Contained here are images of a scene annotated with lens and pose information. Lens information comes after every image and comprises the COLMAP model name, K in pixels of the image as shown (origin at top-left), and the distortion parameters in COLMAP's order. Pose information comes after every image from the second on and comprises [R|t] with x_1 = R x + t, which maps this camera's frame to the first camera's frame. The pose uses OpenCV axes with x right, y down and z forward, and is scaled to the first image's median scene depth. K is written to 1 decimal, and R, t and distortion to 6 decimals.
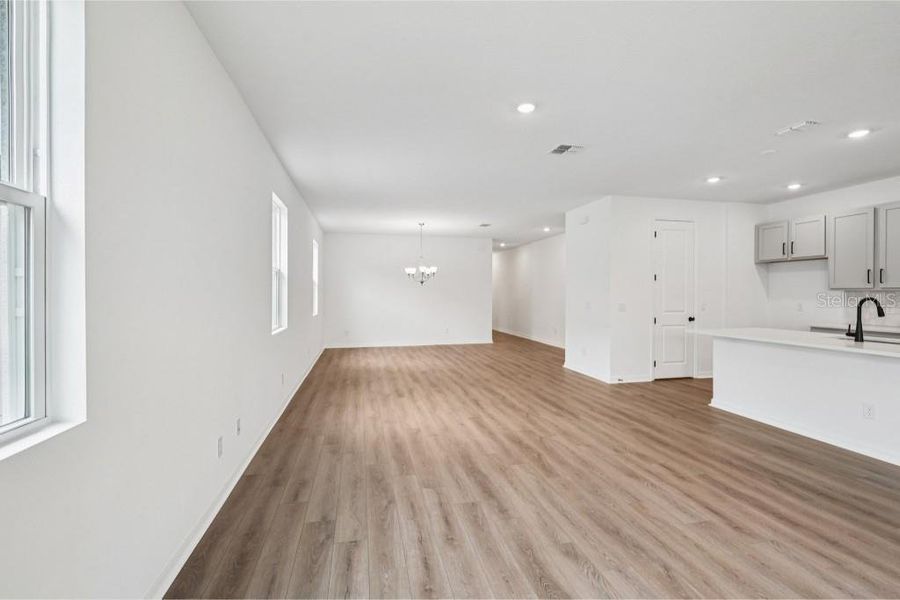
lens RADIAL K [[399.7, 0, 444.9], [0, 399.7, 298.3], [0, 0, 1]] dist [-0.002413, 0.000218]
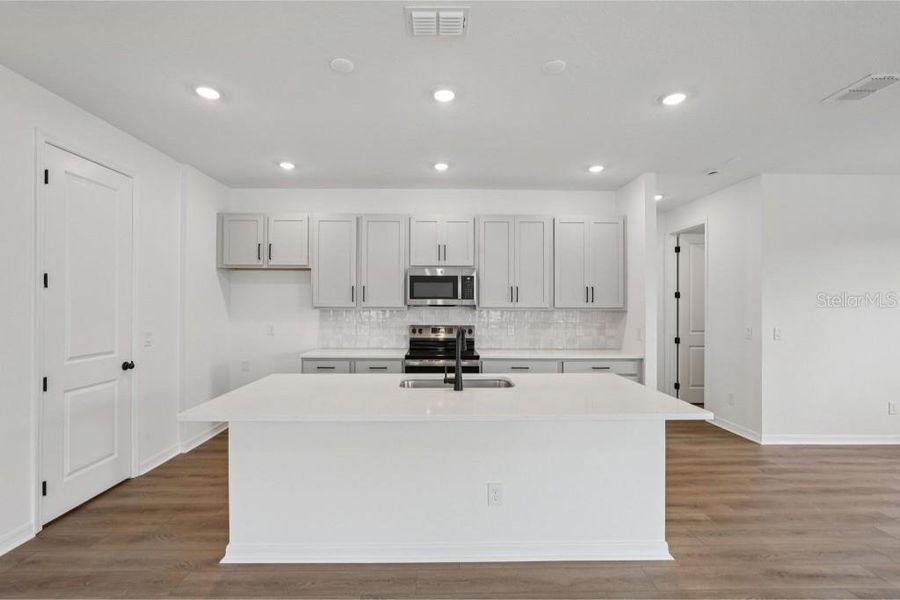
lens RADIAL K [[399.7, 0, 444.9], [0, 399.7, 298.3], [0, 0, 1]] dist [-0.002413, 0.000218]
pose [[0.200492, 0.012092, 0.979621, 0.210802], [0.009093, 0.999858, -0.014203, -0.026441], [-0.979653, 0.011755, 0.200353, 0.539551]]
